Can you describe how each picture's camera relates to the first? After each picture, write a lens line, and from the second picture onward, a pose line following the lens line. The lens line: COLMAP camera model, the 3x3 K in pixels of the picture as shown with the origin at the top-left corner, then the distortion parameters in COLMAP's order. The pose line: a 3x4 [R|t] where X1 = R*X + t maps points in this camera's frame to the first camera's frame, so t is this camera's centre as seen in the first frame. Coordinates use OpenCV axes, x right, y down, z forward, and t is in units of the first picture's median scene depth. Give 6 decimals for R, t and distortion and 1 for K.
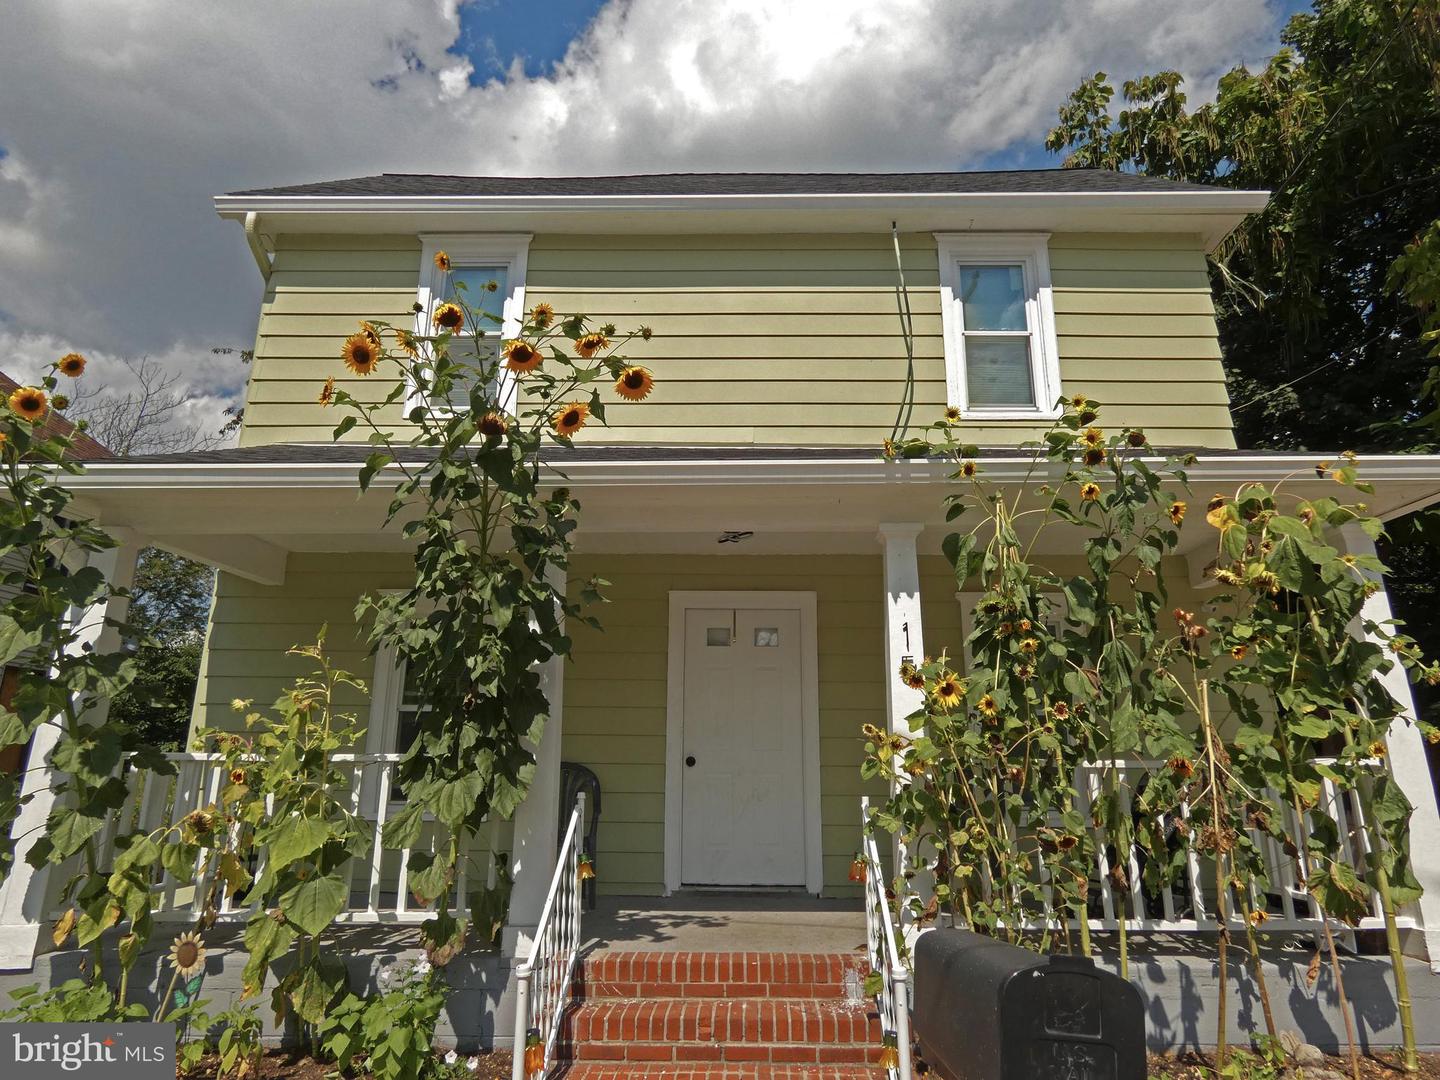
lens RADIAL K [[762.8, 0, 720.3], [0, 762.8, 598.5], [0, 0, 1]] dist [-0.002870, 0.003890]
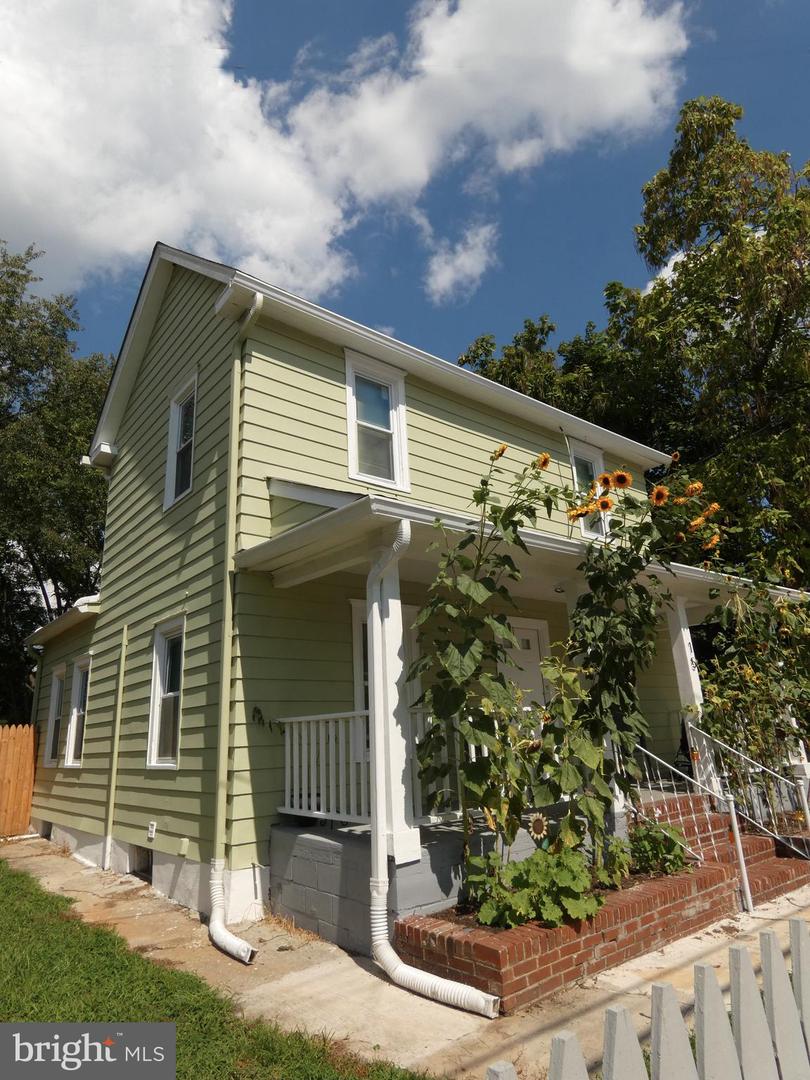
lens RADIAL K [[648.1, 0, 393.2], [0, 648.1, 544.9], [0, 0, 1]] dist [0.008786, -0.002805]
pose [[0.775608, 0.138421, 0.615851, -0.811474], [-0.098791, 0.990255, -0.098156, -0.003177], [-0.623436, 0.015290, 0.781725, 0.001332]]
